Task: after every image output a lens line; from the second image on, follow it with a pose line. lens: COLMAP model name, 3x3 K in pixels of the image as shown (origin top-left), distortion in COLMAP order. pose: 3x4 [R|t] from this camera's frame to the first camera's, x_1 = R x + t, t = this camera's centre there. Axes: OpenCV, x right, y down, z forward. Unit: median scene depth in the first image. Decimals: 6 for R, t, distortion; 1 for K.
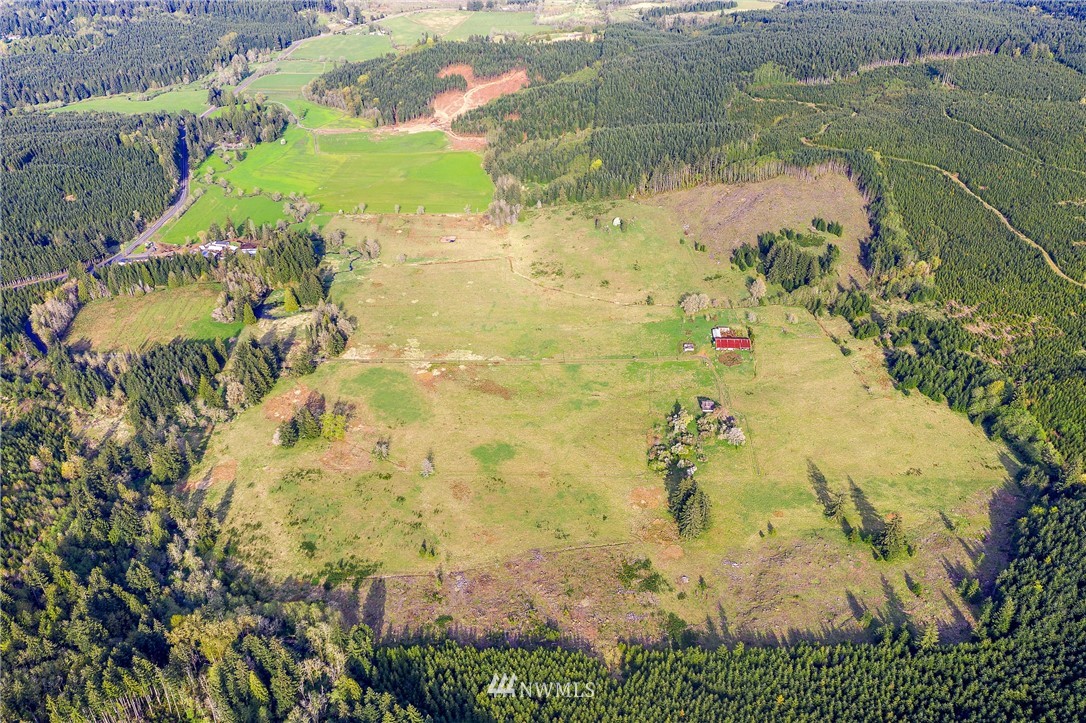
lens RADIAL K [[857.0, 0, 542.5], [0, 857.0, 360.1], [0, 0, 1]] dist [-0.004476, 0.005824]
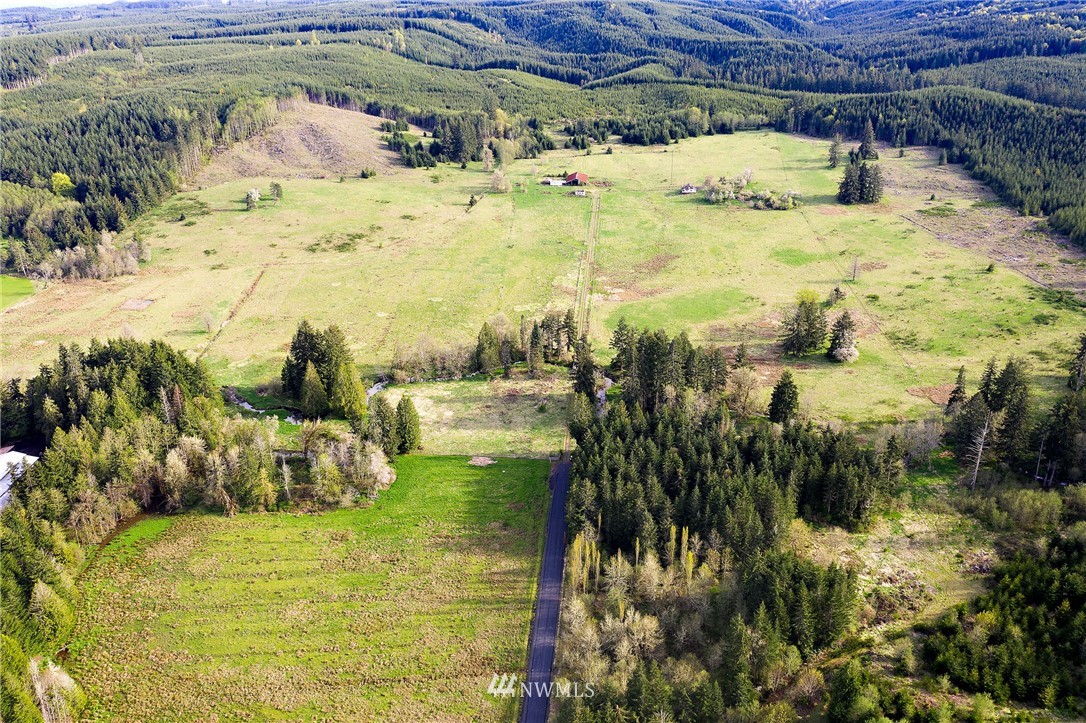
lens RADIAL K [[857.0, 0, 543.0], [0, 857.0, 359.1], [0, 0, 1]] dist [-0.004476, 0.005824]
pose [[0.021891, -0.372068, 0.927947, -0.794878], [0.553192, 0.777641, 0.298751, -0.182184], [-0.832766, 0.506793, 0.222849, 0.960948]]
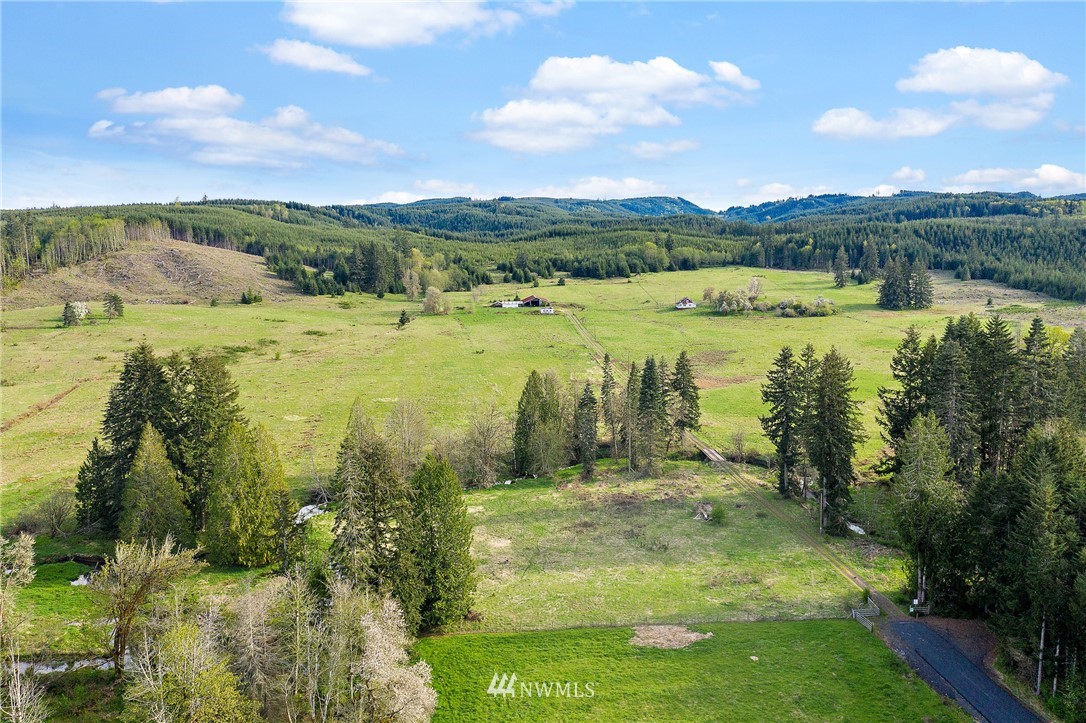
lens RADIAL K [[857.0, 0, 540.9], [0, 857.0, 362.5], [0, 0, 1]] dist [-0.004476, 0.005824]
pose [[-0.134969, -0.107379, 0.985014, -0.542264], [0.554107, 0.815954, 0.164875, -0.102150], [-0.821431, 0.568057, -0.050629, 1.112547]]
